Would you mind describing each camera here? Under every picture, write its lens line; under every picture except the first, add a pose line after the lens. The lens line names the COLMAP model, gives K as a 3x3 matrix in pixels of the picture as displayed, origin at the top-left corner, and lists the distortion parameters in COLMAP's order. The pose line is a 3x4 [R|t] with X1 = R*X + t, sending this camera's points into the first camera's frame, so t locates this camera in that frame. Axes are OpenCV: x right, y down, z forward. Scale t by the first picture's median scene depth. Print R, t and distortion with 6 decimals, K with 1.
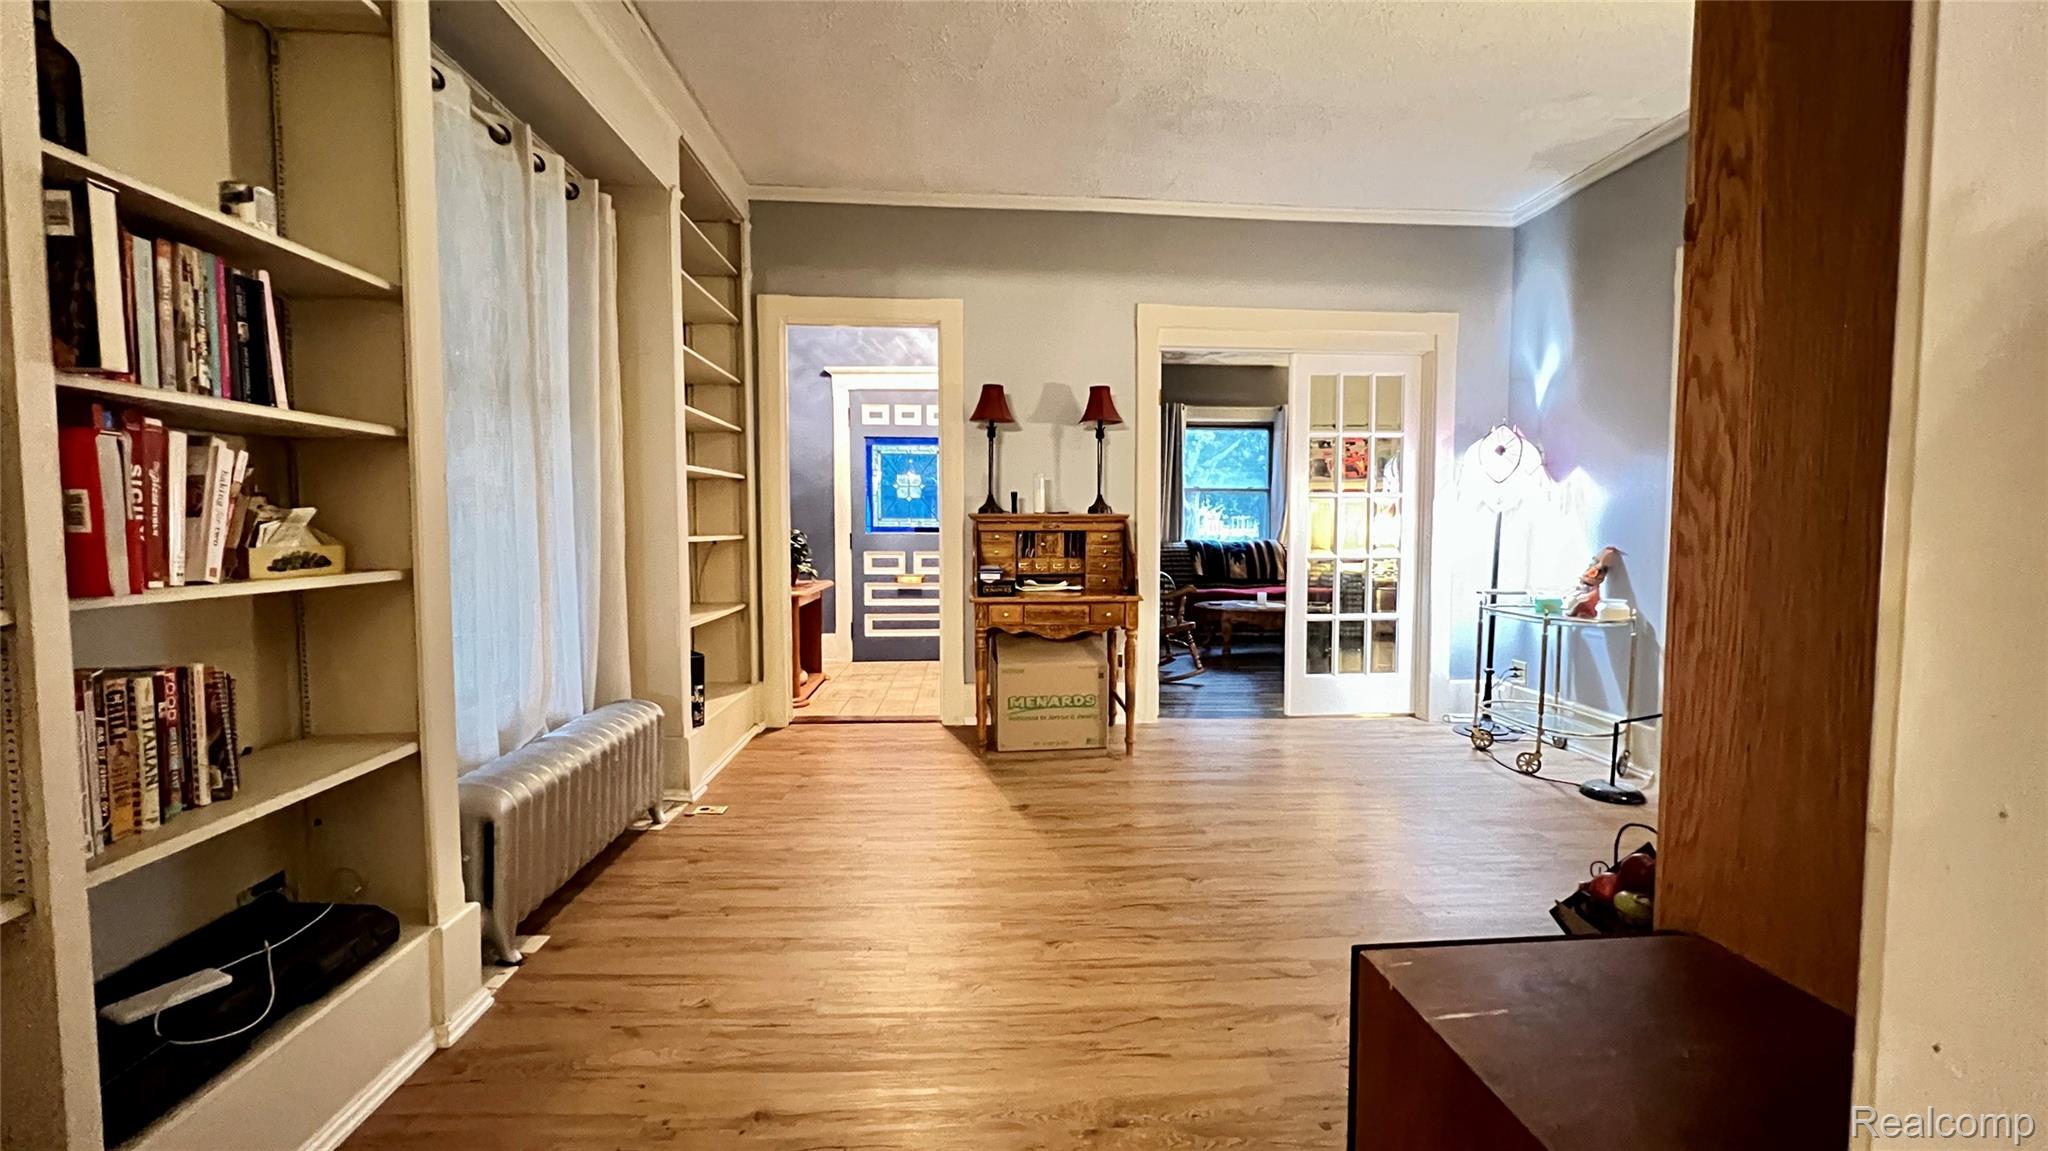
lens RADIAL K [[830.1, 0, 1013.8], [0, 830.1, 573.9], [0, 0, 1]] dist [-0.002917, -0.000061]
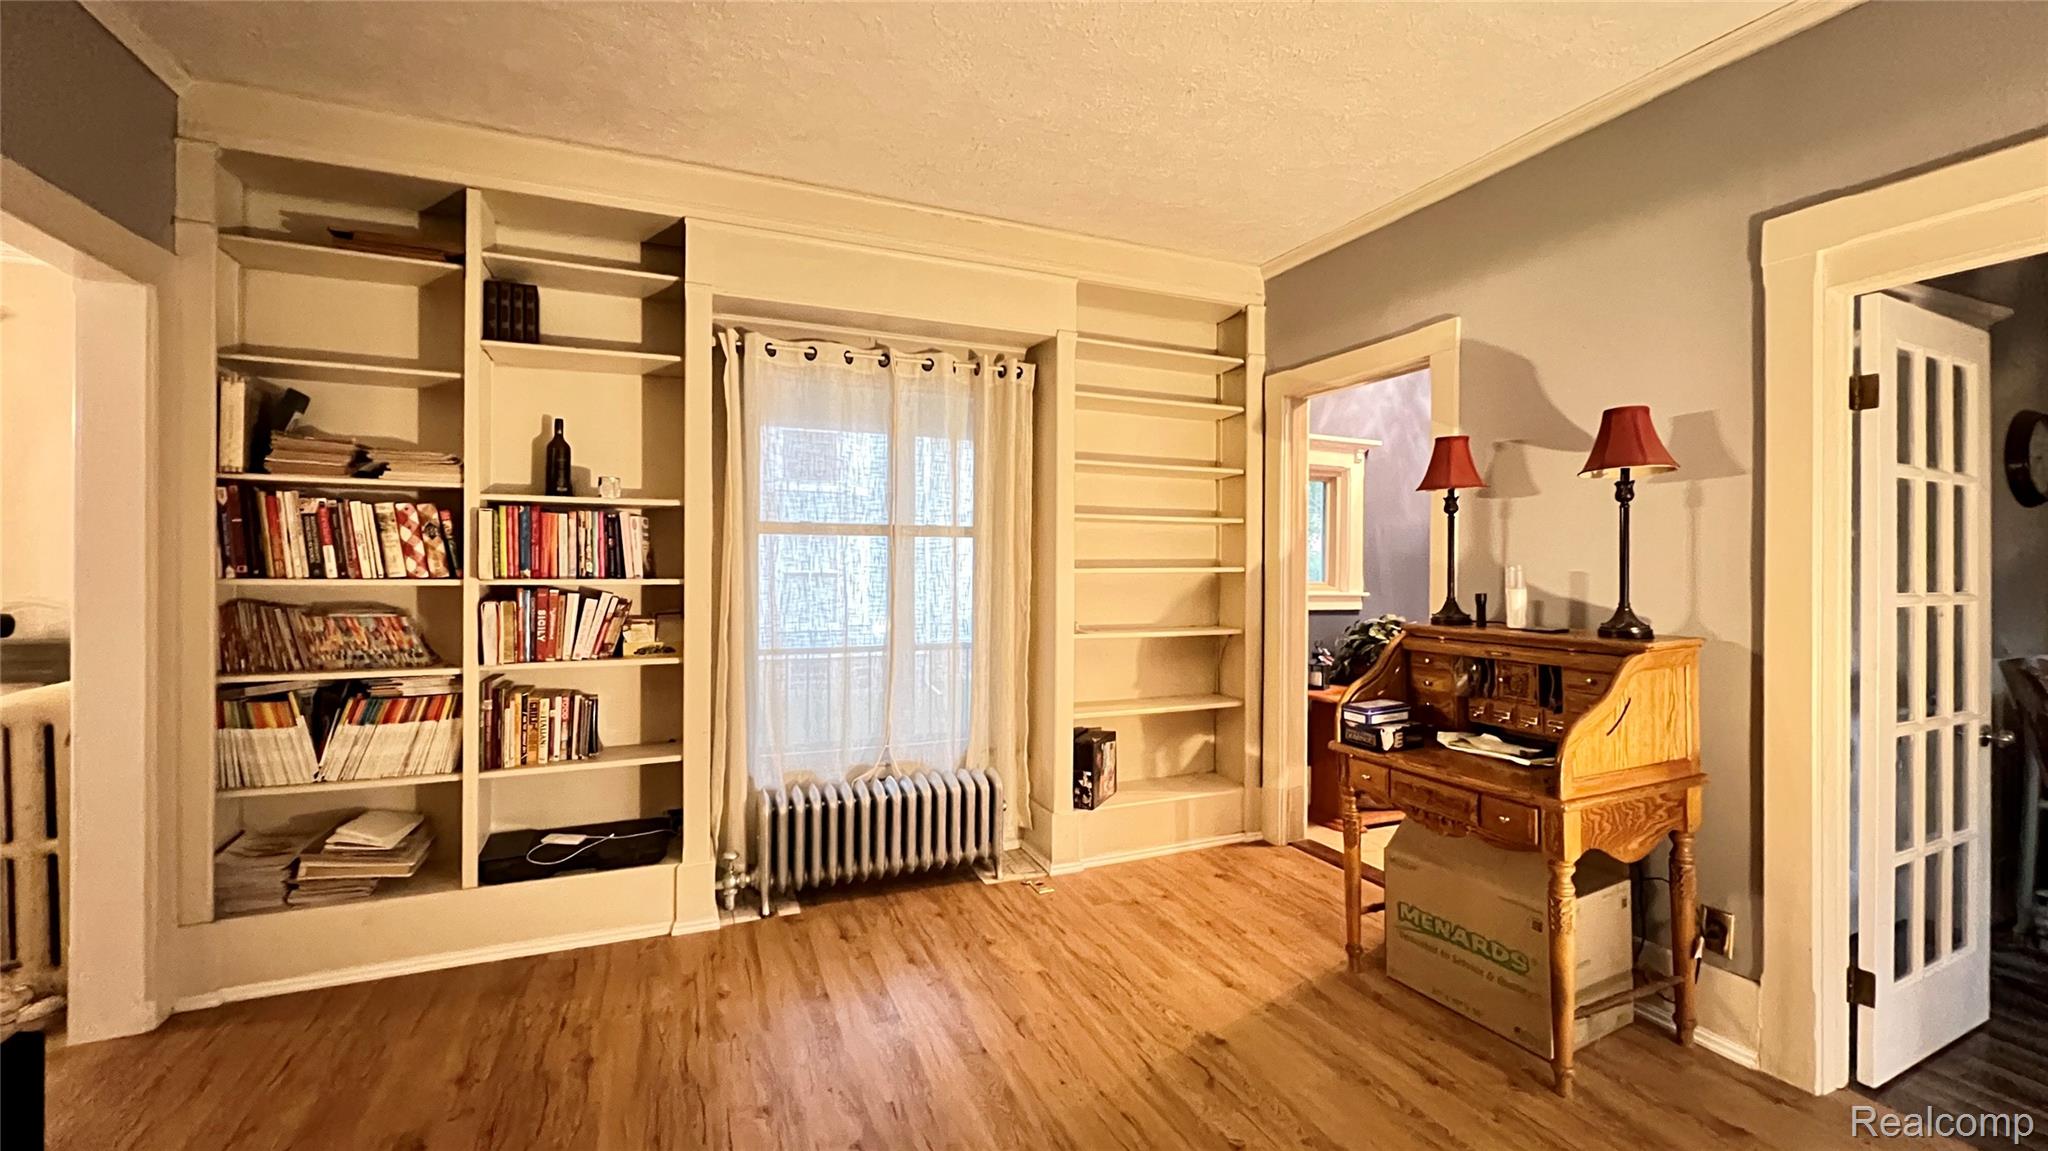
lens RADIAL K [[830.1, 0, 1016.5], [0, 830.1, 564.8], [0, 0, 1]] dist [-0.002917, -0.000061]
pose [[0.331455, 0.000370, -0.943471, 0.707985], [-0.058233, 0.998101, -0.020066, -0.124490], [0.941672, 0.061593, 0.330847, 0.628841]]
